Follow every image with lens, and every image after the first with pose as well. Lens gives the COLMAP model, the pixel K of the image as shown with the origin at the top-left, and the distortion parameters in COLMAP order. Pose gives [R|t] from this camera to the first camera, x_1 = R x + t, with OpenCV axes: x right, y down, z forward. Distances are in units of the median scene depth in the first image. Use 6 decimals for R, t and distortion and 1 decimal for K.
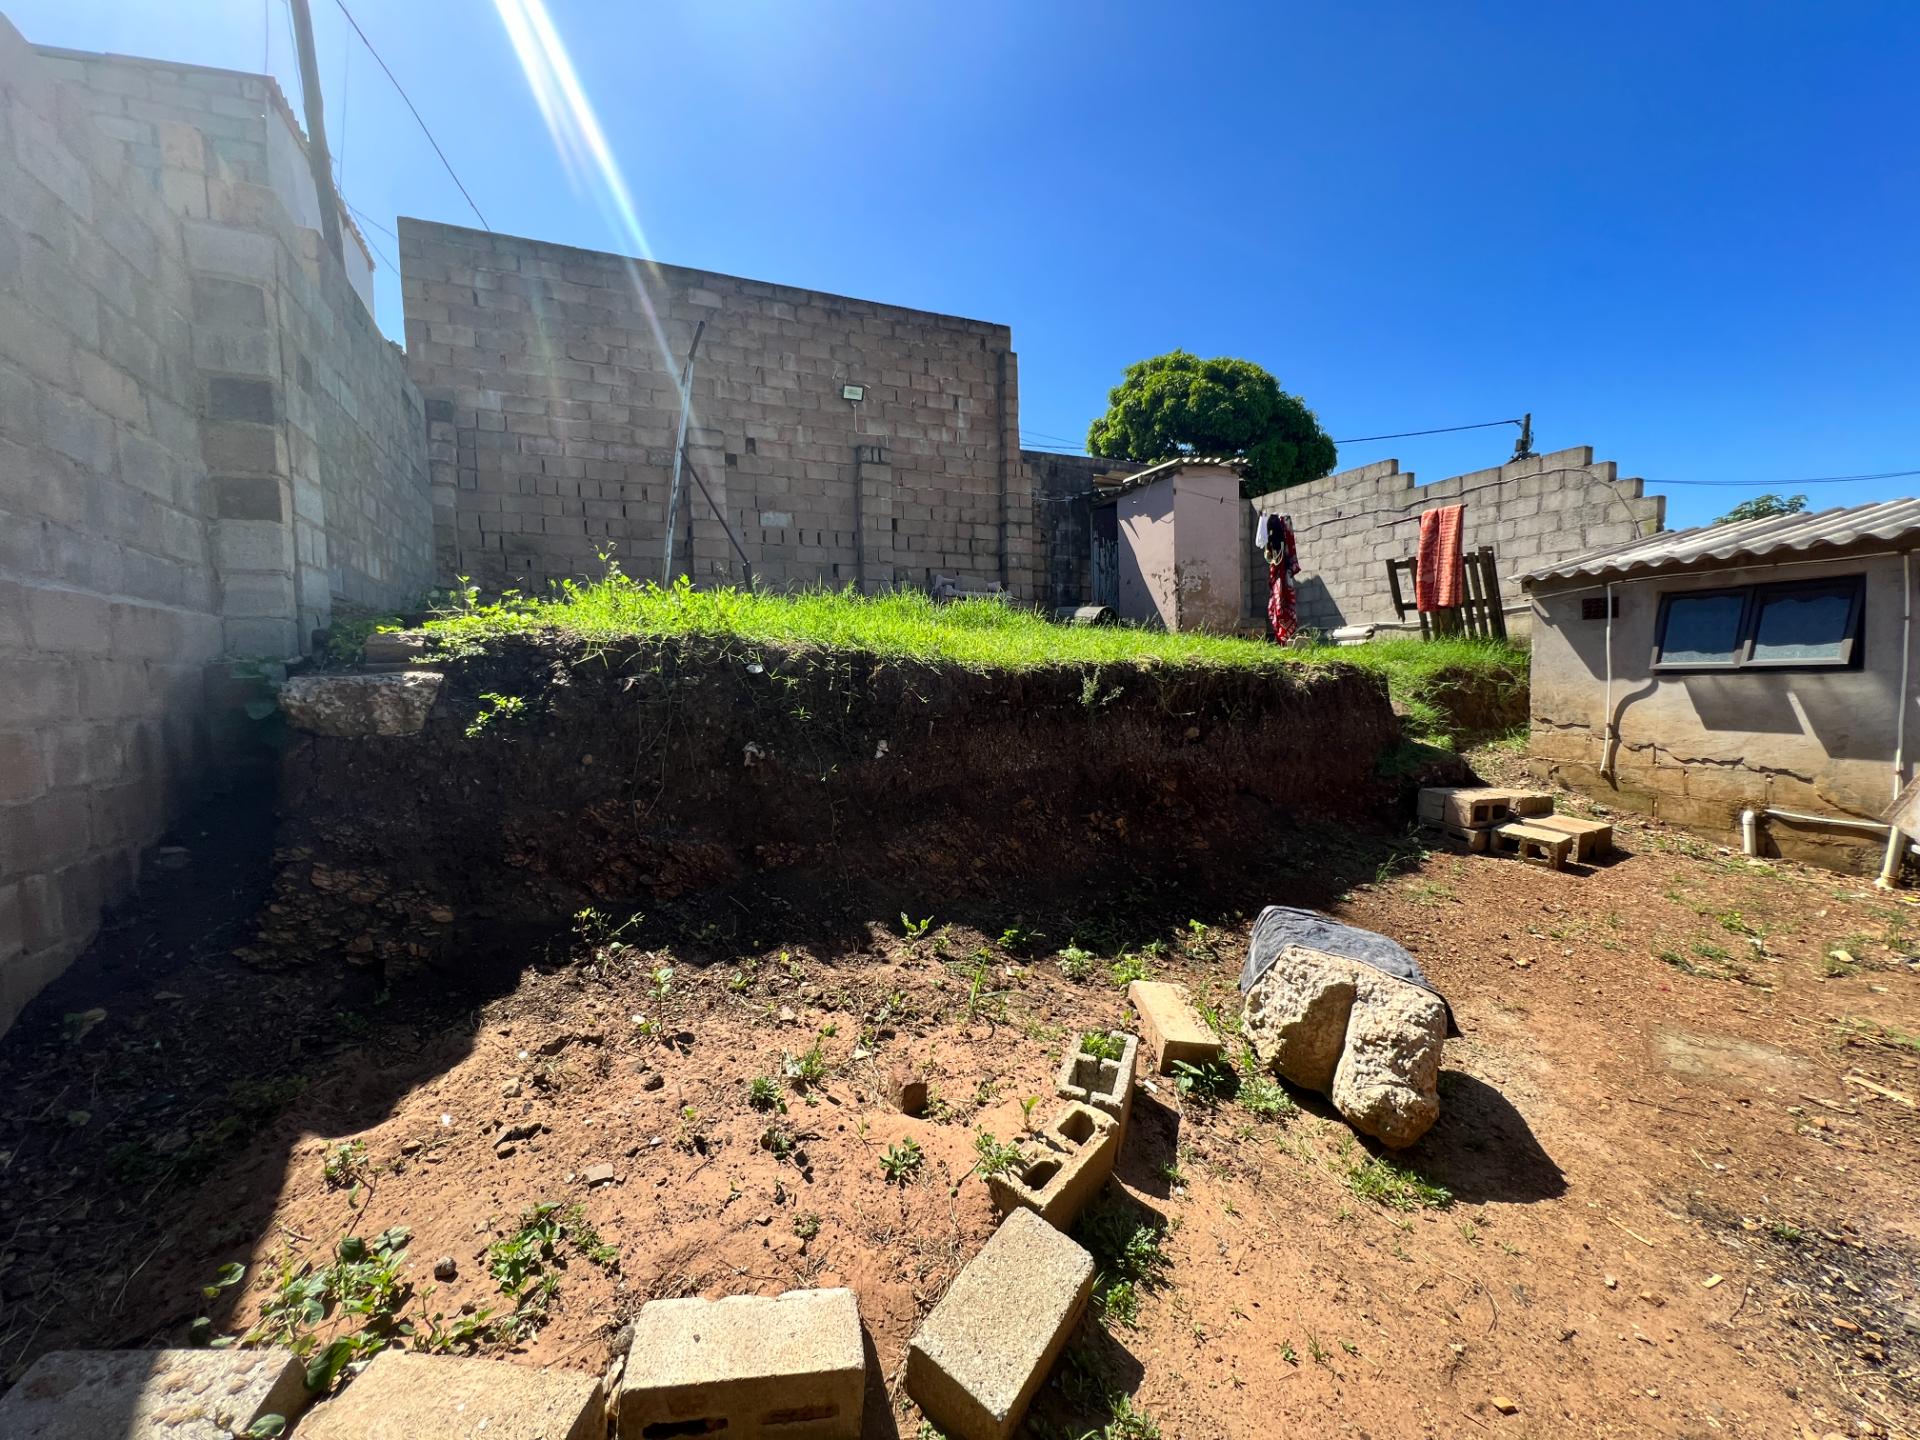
lens RADIAL K [[769.4, 0, 957.4], [0, 769.4, 718.8], [0, 0, 1]] dist [-0.003008, 0.001293]
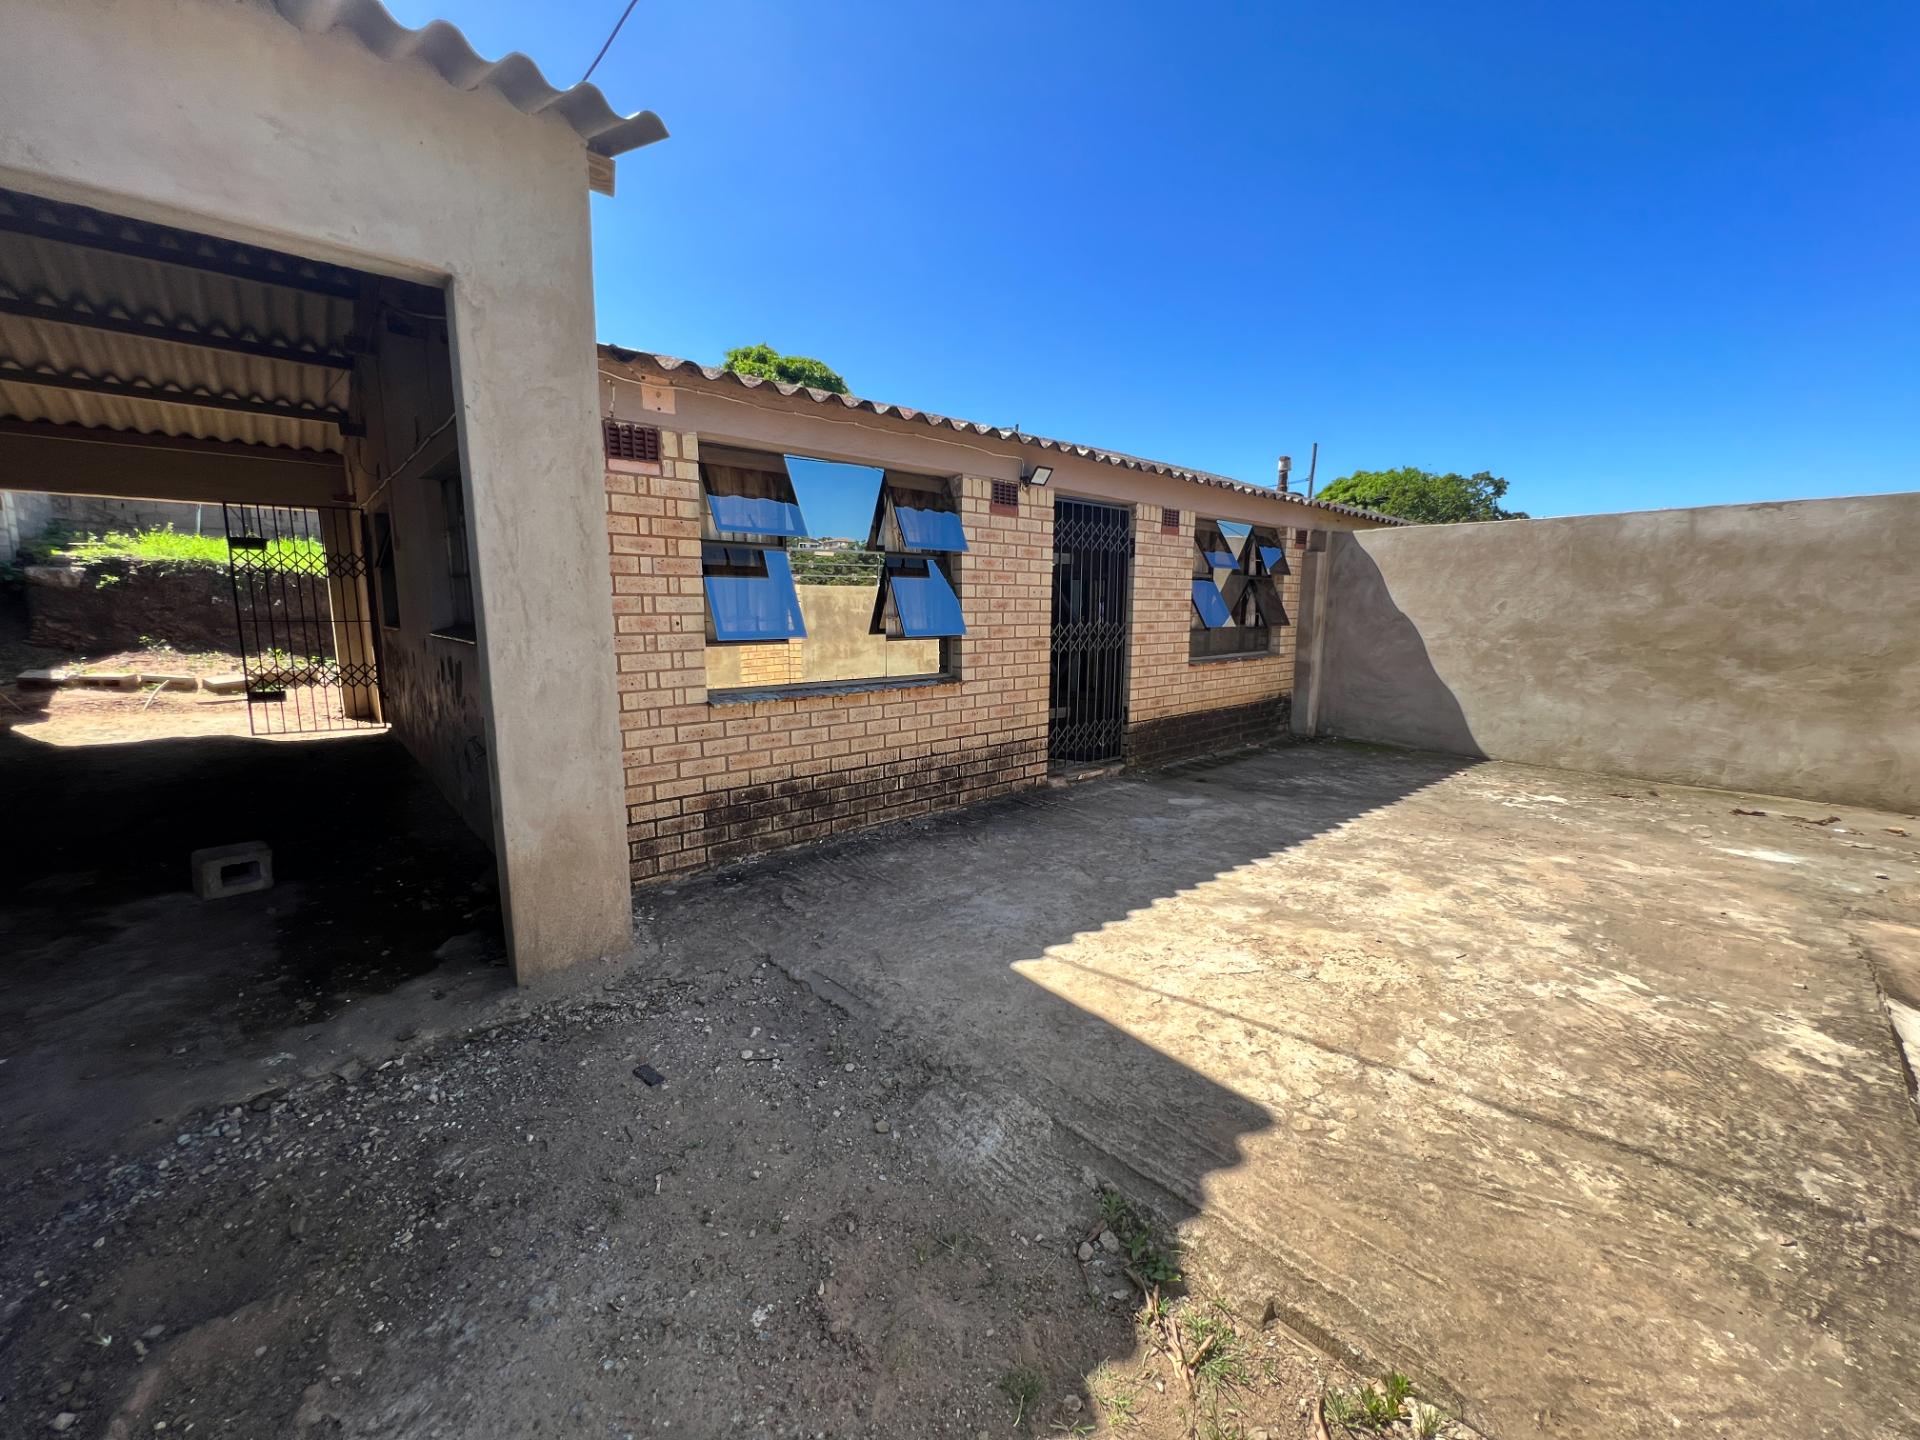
lens RADIAL K [[769.4, 0, 957.4], [0, 769.4, 718.8], [0, 0, 1]] dist [-0.003008, 0.001293]
pose [[0.955067, -0.009102, 0.296251, 1.988030], [-0.016806, 0.996257, 0.084791, 0.251133], [-0.295914, -0.085960, 0.951339, -3.416035]]
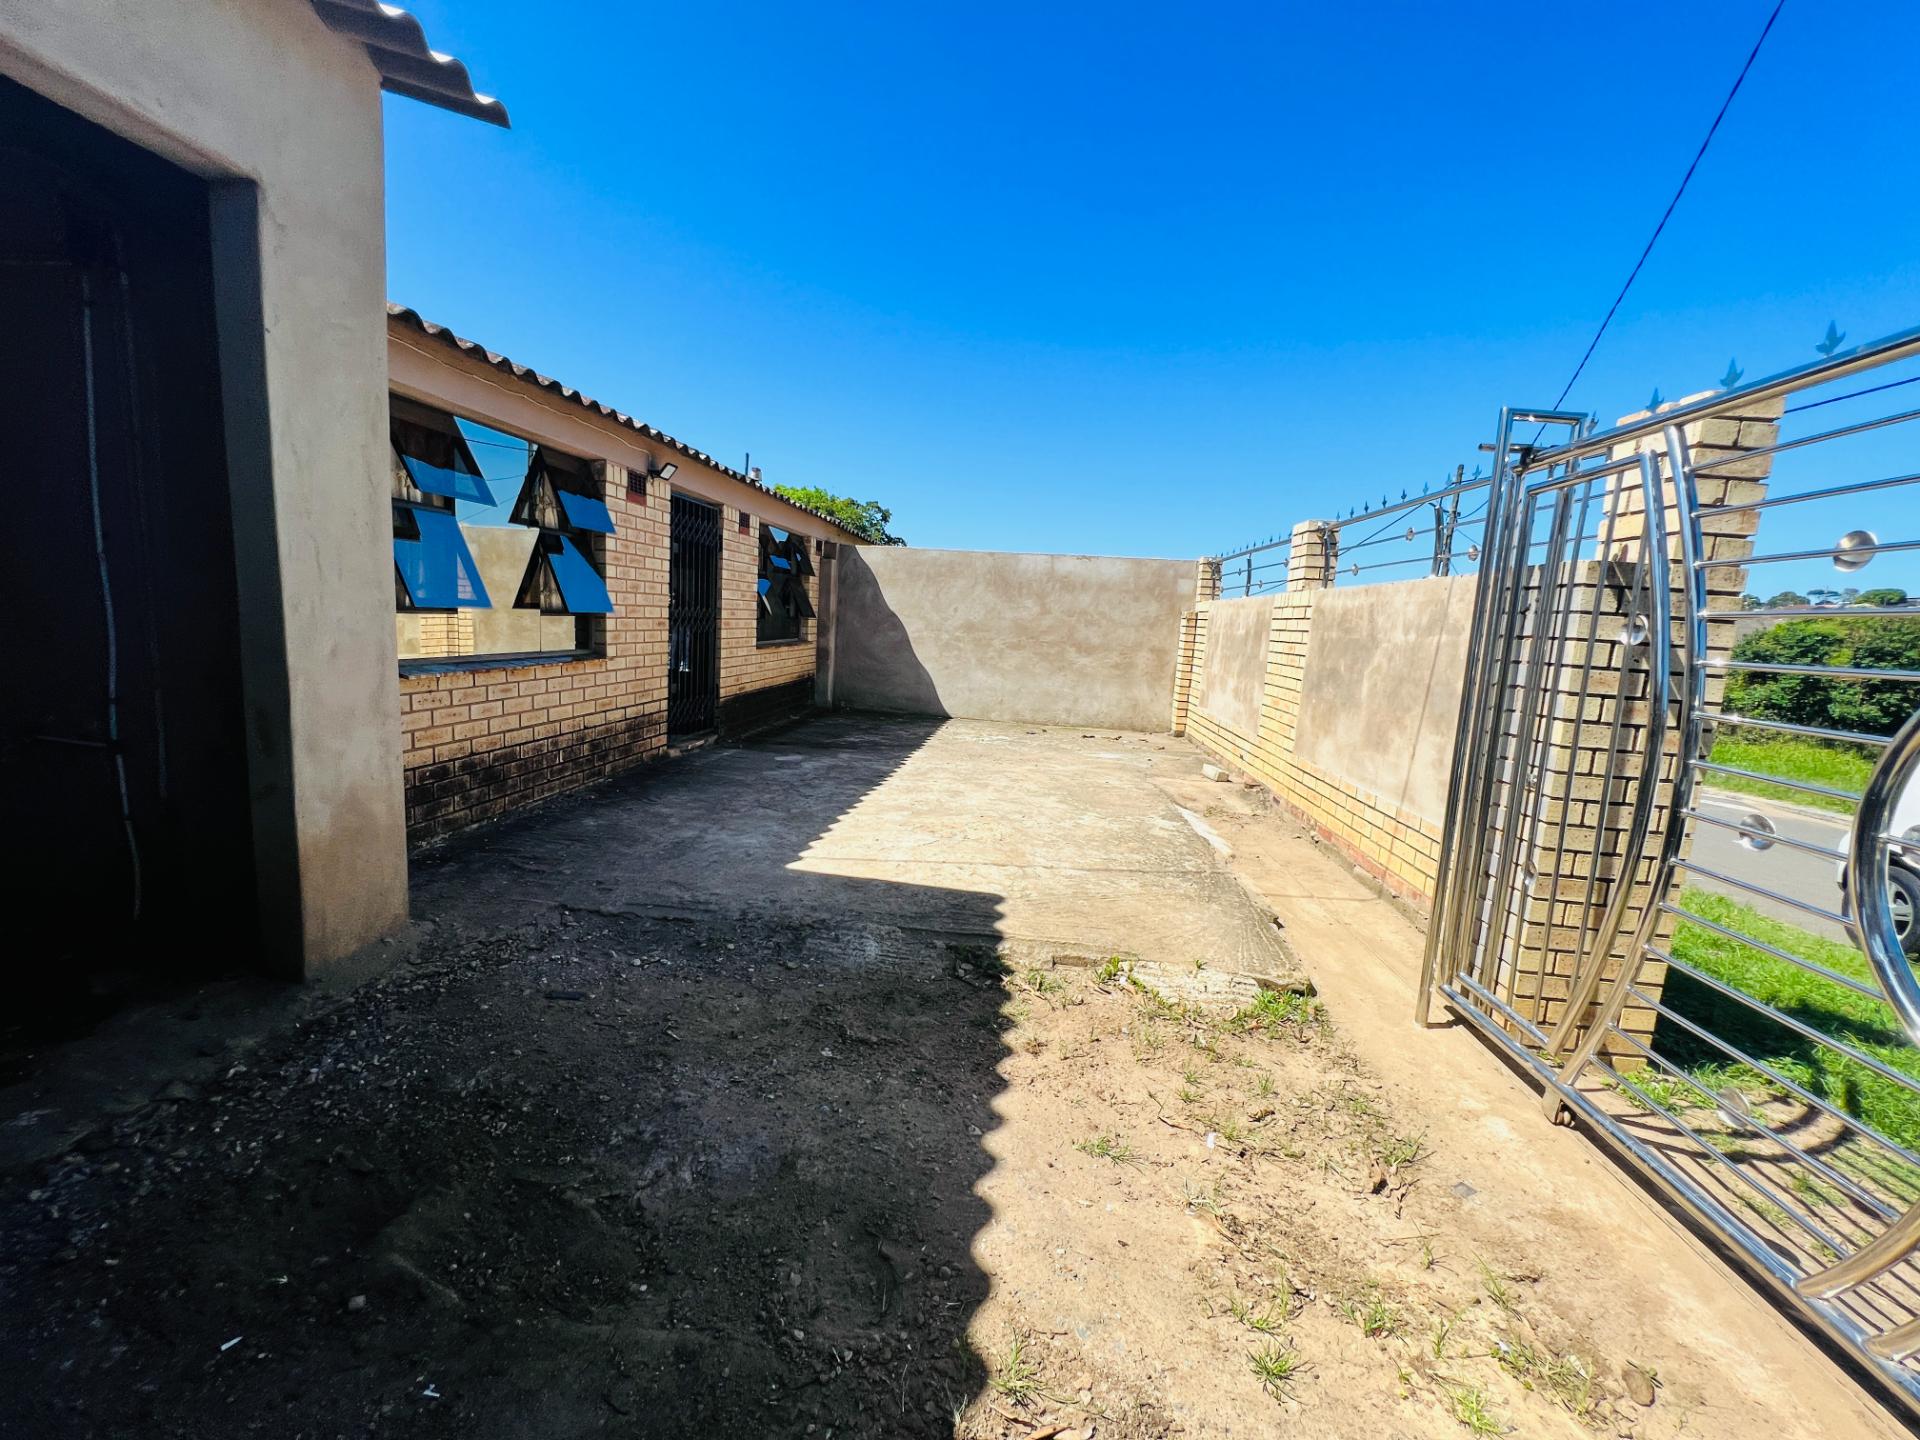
lens RADIAL K [[769.4, 0, 957.4], [0, 769.4, 718.8], [0, 0, 1]] dist [-0.003008, 0.001293]
pose [[0.520691, -0.051386, 0.852197, 1.378411], [-0.026926, 0.996702, 0.076552, 0.297812], [-0.853321, -0.062806, 0.517590, -3.418501]]
